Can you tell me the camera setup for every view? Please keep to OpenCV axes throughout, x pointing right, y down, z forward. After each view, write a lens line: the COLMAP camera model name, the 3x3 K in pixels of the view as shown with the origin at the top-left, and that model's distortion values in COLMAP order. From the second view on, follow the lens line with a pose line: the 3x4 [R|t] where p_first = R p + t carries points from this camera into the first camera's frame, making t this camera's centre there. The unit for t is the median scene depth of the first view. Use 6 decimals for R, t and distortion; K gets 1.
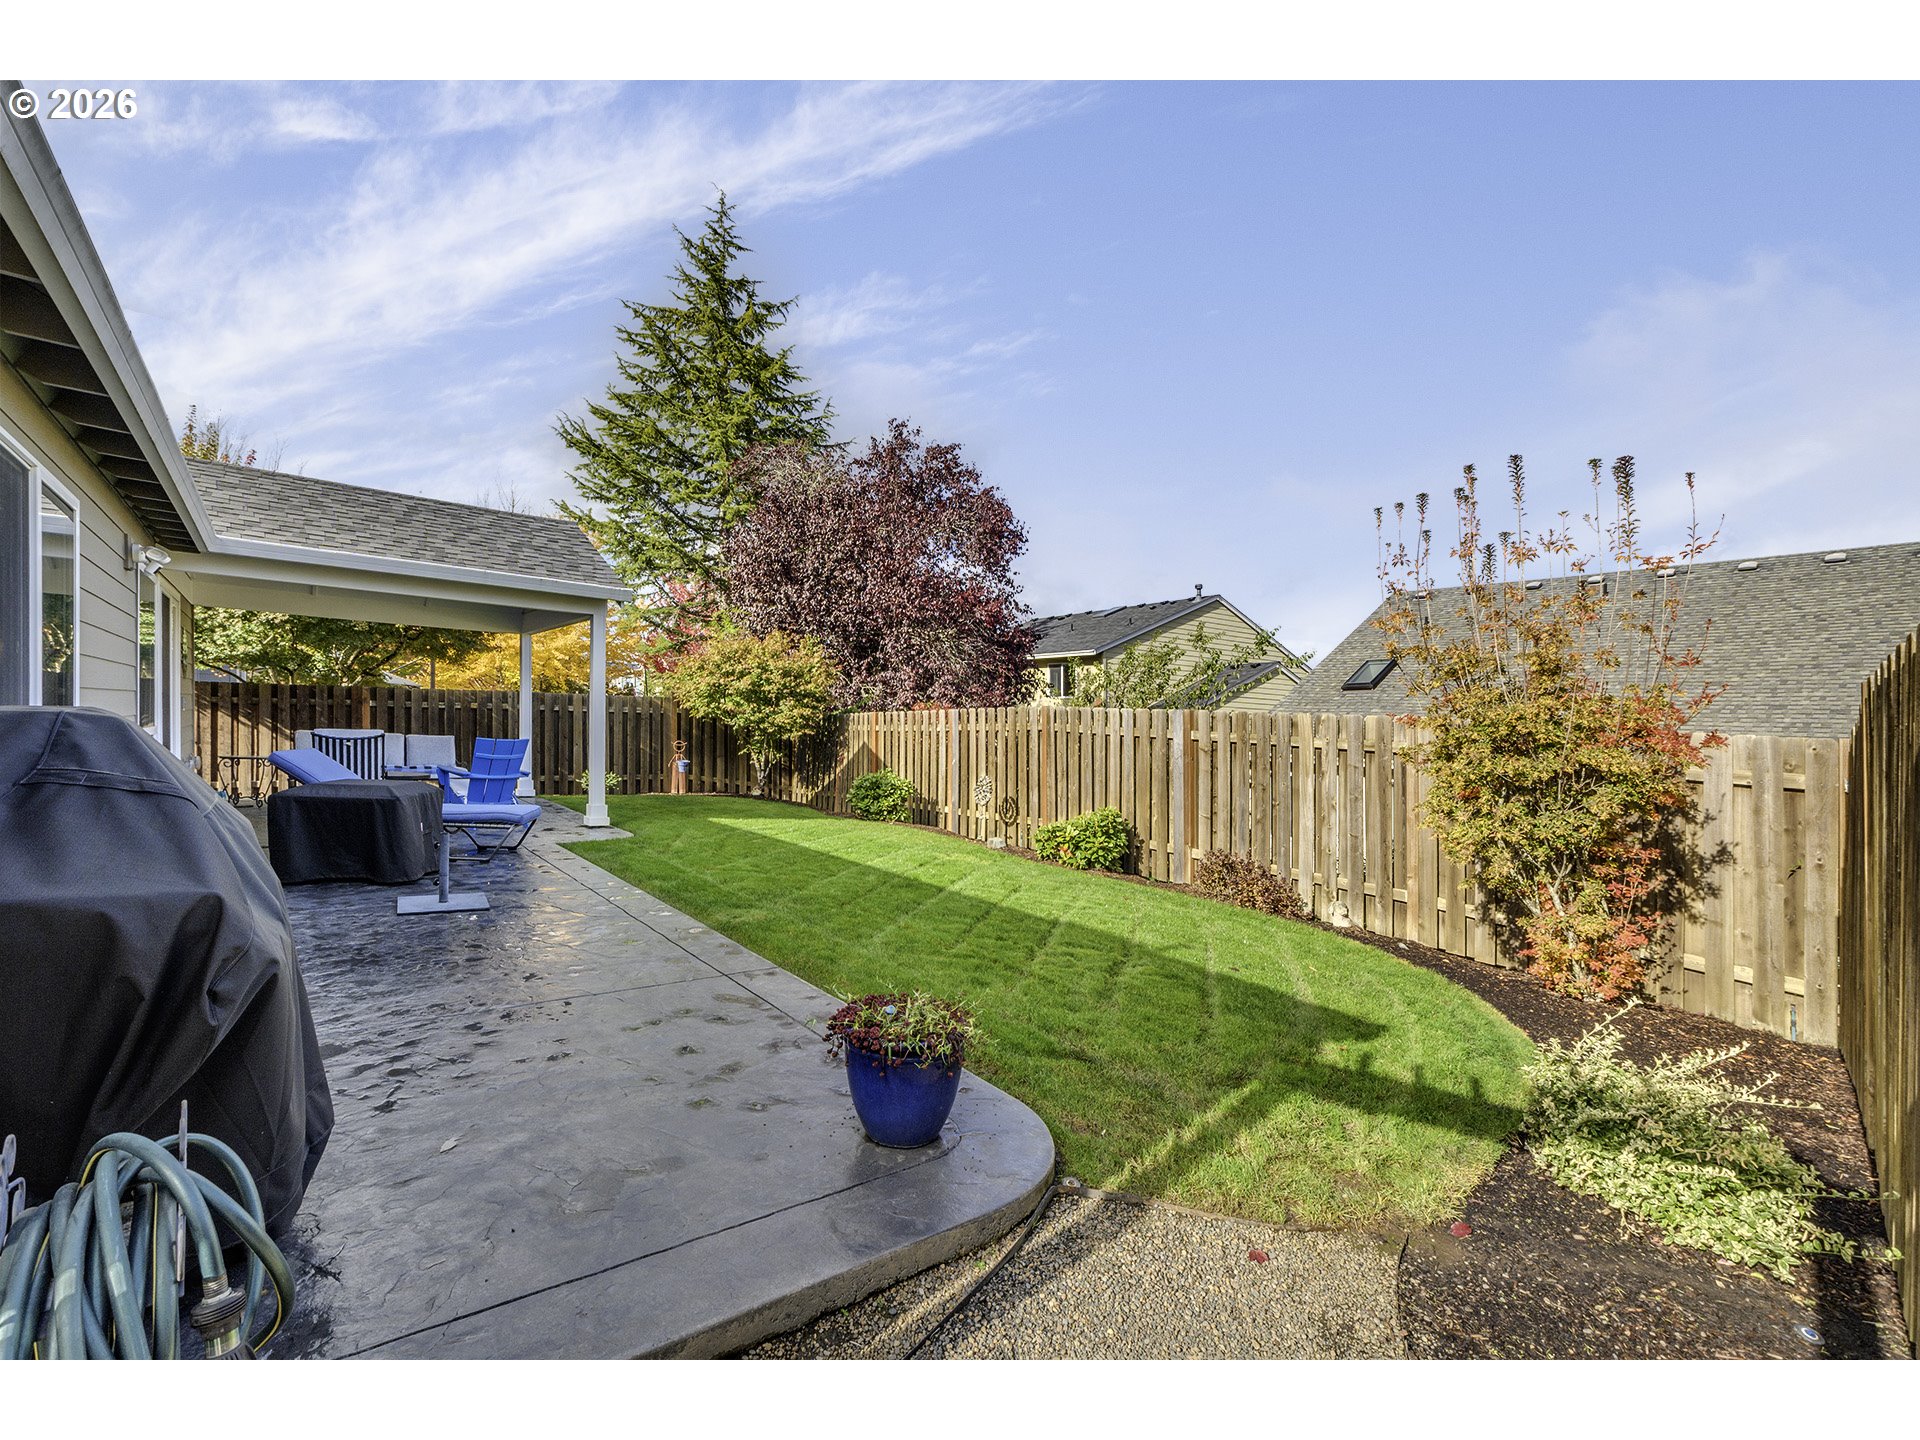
lens RADIAL K [[837.2, 0, 963.7], [0, 837.2, 721.8], [0, 0, 1]] dist [-0.001175, -0.000770]
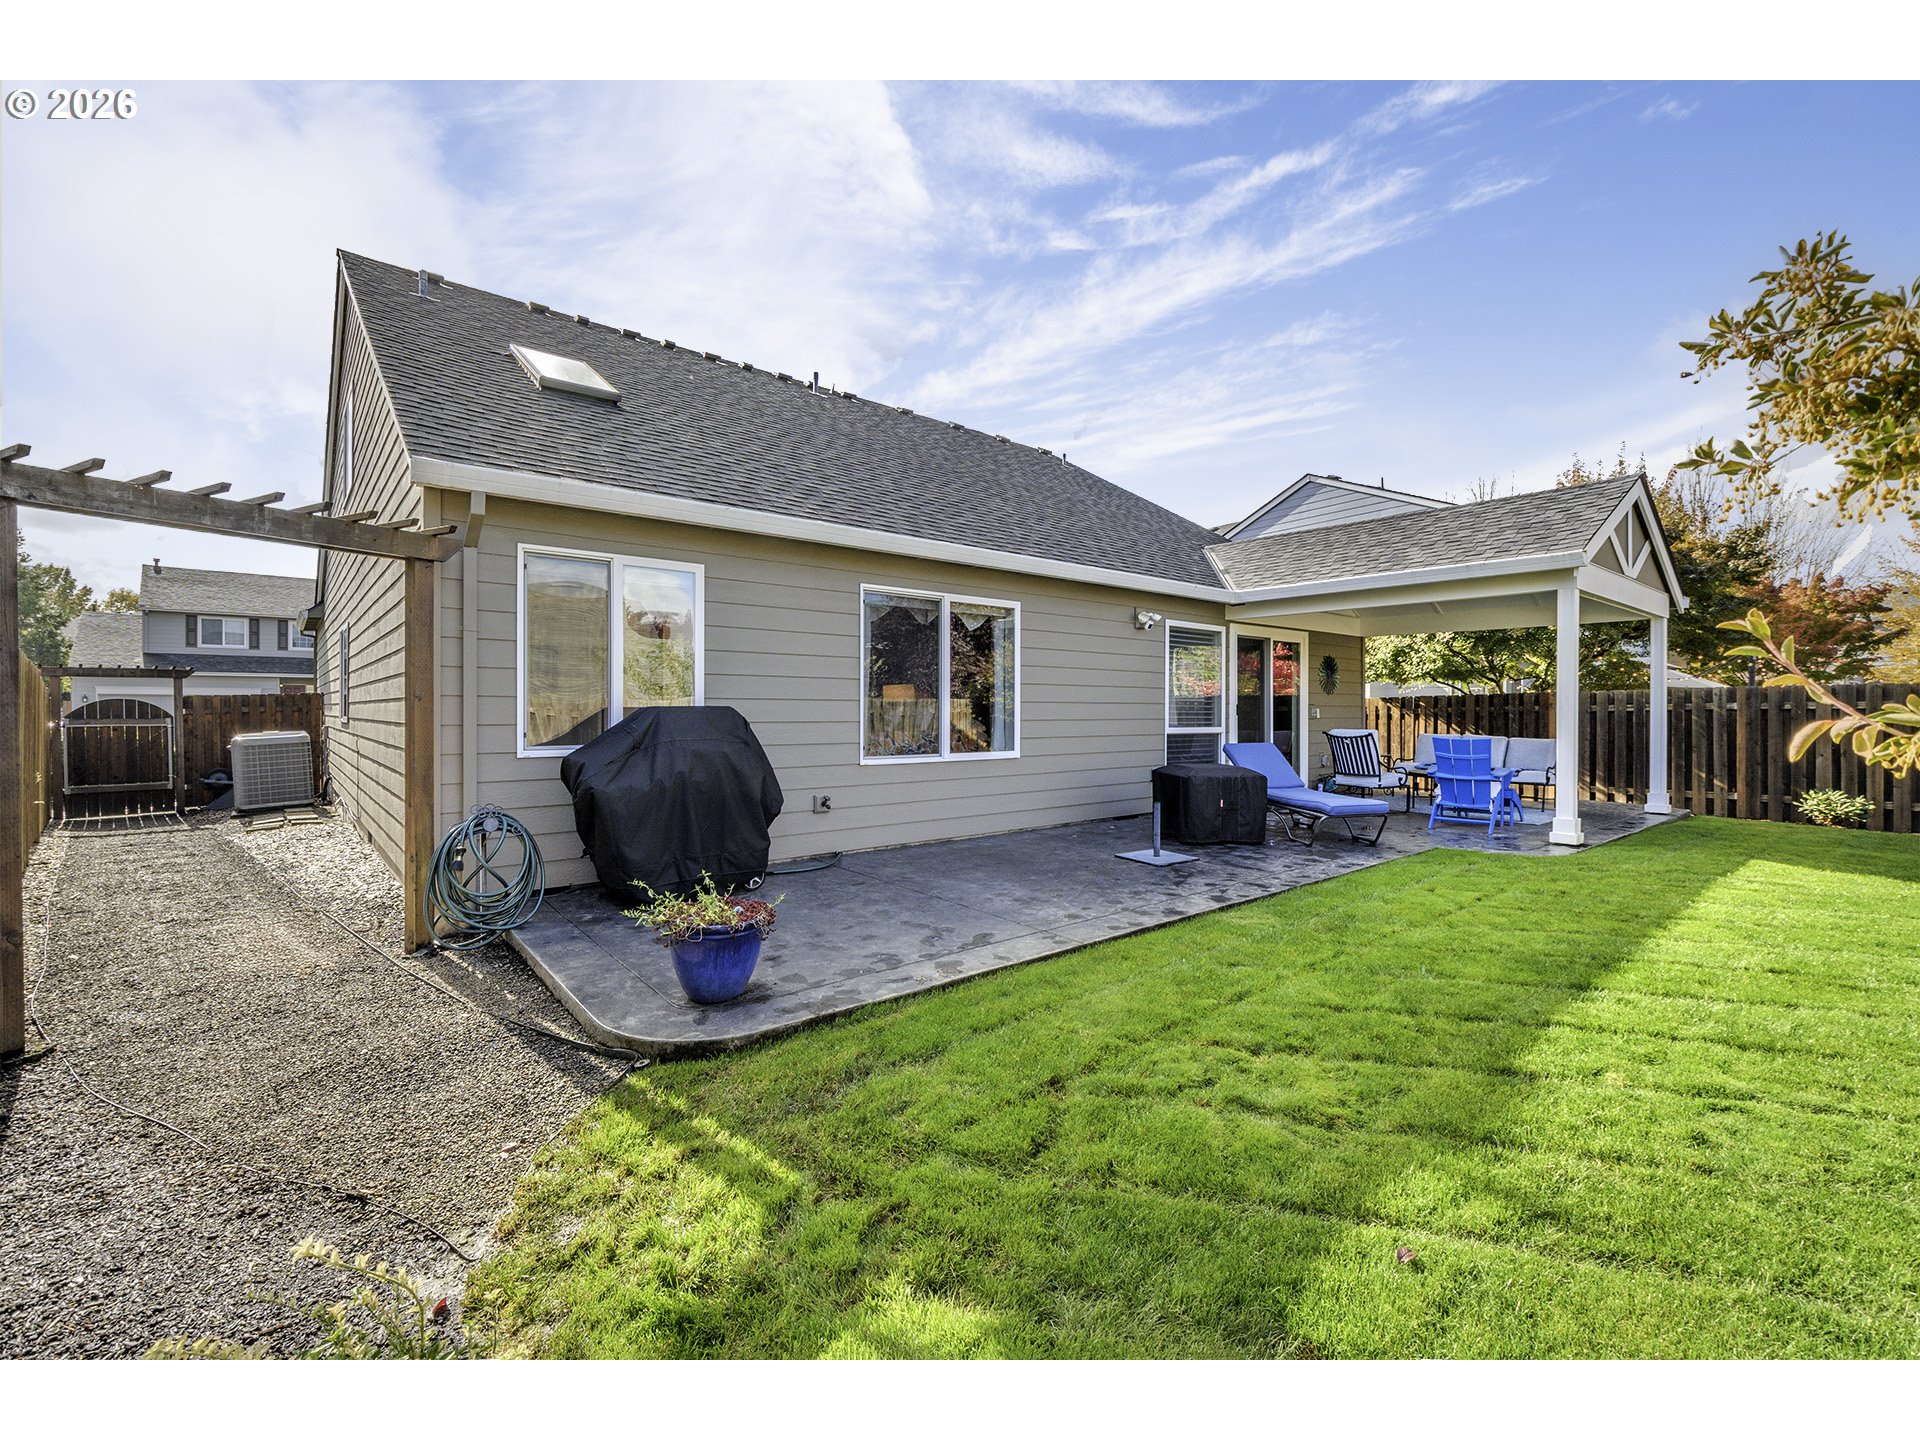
lens RADIAL K [[837.2, 0, 963.4], [0, 837.2, 706.9], [0, 0, 1]] dist [-0.001175, -0.000770]
pose [[0.022596, -0.044511, -0.998753, 0.357946], [0.002948, 0.999007, -0.044456, 0.024122], [0.999740, -0.001940, 0.022705, 0.374894]]
